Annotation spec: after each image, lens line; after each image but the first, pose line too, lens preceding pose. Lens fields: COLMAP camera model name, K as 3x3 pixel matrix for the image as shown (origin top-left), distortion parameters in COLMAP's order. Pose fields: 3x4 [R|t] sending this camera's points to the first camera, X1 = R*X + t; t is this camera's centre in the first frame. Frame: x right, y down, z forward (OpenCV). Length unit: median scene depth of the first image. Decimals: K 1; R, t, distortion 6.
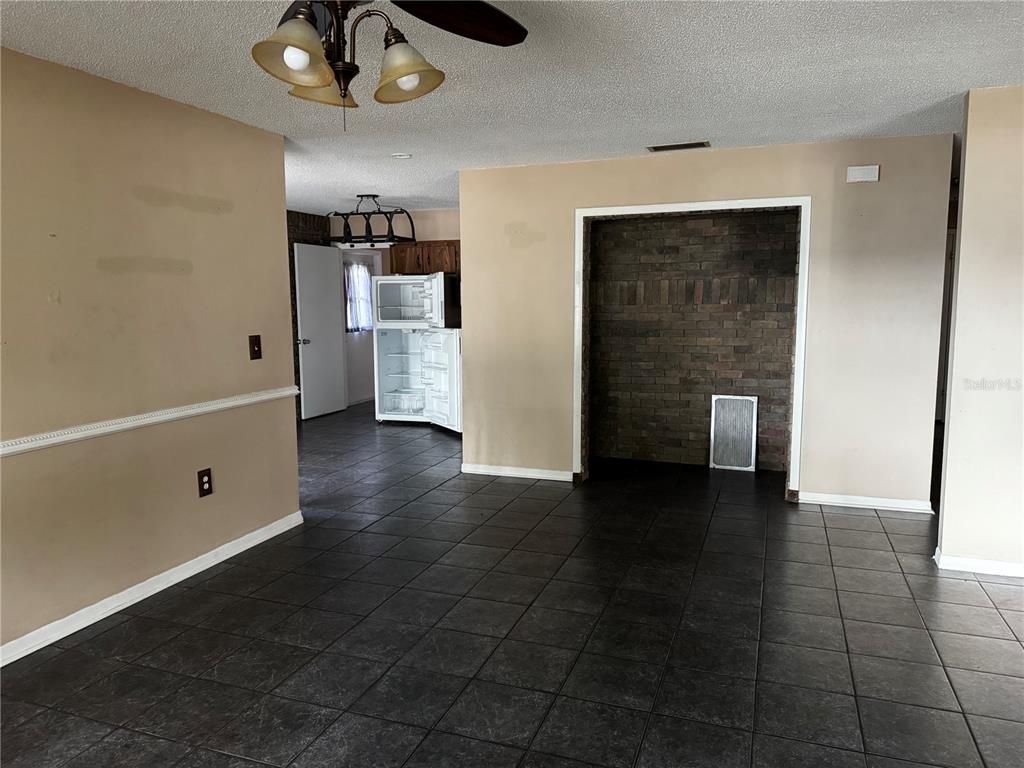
lens RADIAL K [[723.6, 0, 511.4], [0, 723.6, 376.6], [0, 0, 1]] dist [0.129885, -0.217872]
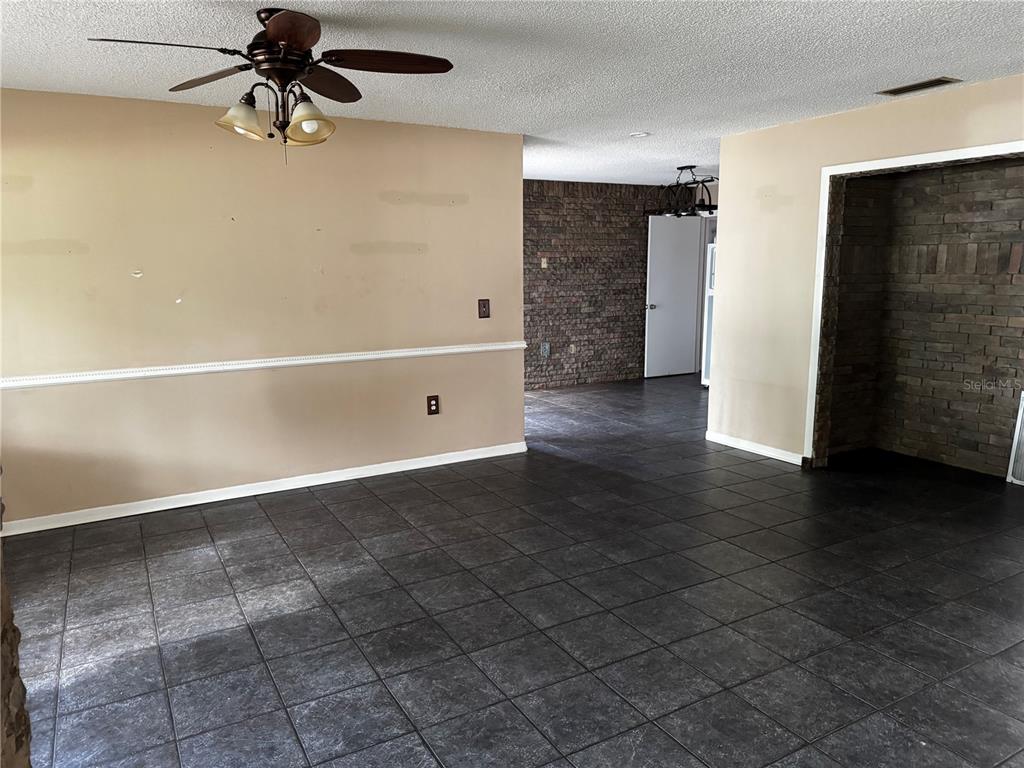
lens RADIAL K [[721.6, 0, 509.2], [0, 721.6, 385.9], [0, 0, 1]] dist [0.158397, -0.214377]
pose [[0.757109, 0.106575, -0.644537, 0.386012], [-0.067025, 0.994069, 0.085638, -0.012157], [0.649841, -0.021637, 0.759762, 0.040178]]
